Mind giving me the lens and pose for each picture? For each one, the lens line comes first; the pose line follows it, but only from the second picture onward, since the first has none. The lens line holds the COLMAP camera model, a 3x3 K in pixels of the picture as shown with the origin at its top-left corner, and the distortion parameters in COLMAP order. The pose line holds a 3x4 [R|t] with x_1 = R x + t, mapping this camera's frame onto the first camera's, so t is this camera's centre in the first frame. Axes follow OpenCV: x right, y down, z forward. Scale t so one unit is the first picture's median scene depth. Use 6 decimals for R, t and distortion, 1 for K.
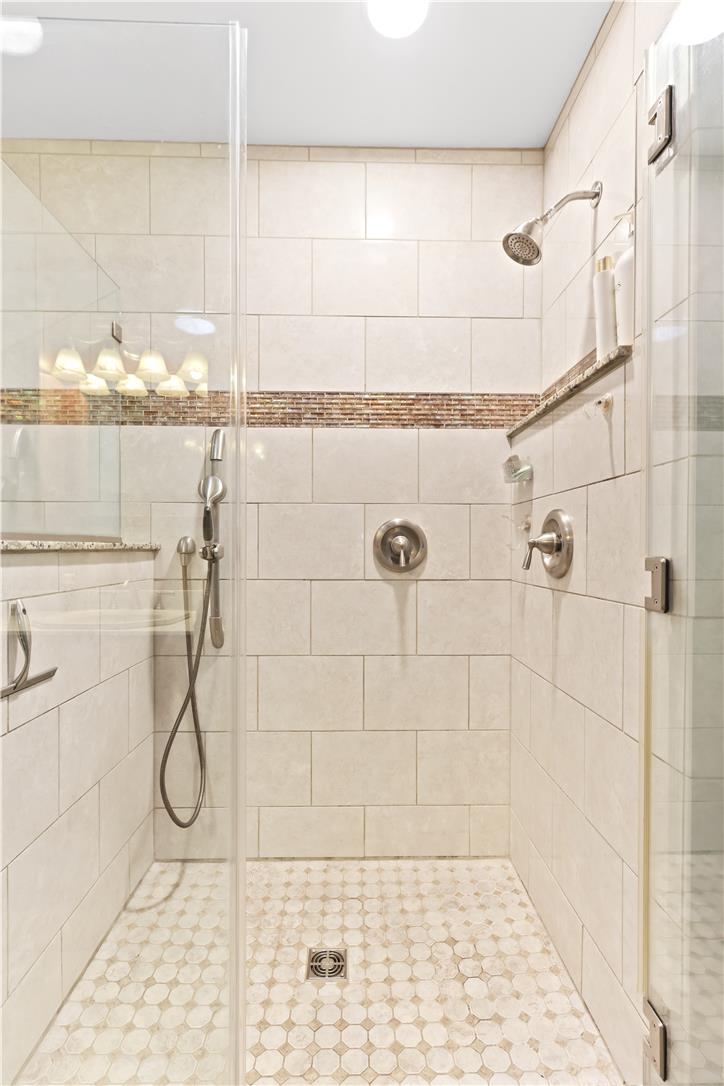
lens RADIAL K [[500.2, 0, 363.8], [0, 500.2, 549.4], [0, 0, 1]] dist [0.001793, 0.000160]
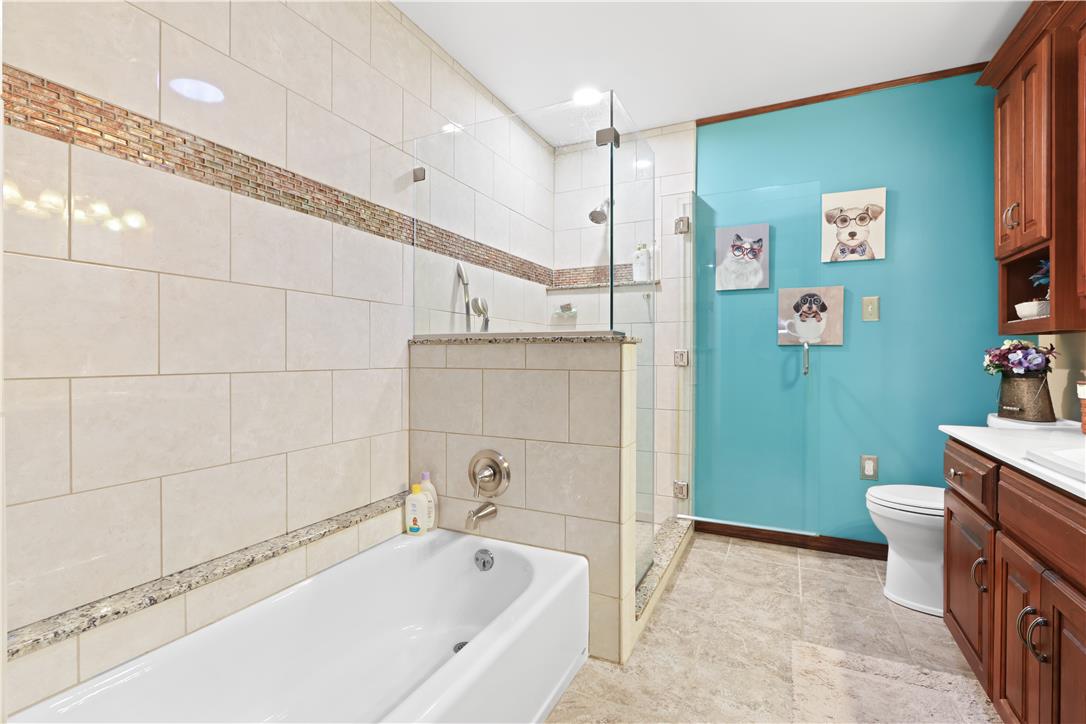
lens RADIAL K [[500.2, 0, 543.4], [0, 500.2, 358.7], [0, 0, 1]] dist [0.001793, 0.000160]
pose [[0.462525, -0.004241, 0.886596, -1.454313], [-0.000368, 0.999988, 0.004975, 0.033101], [-0.886606, -0.002628, 0.462517, 0.112747]]
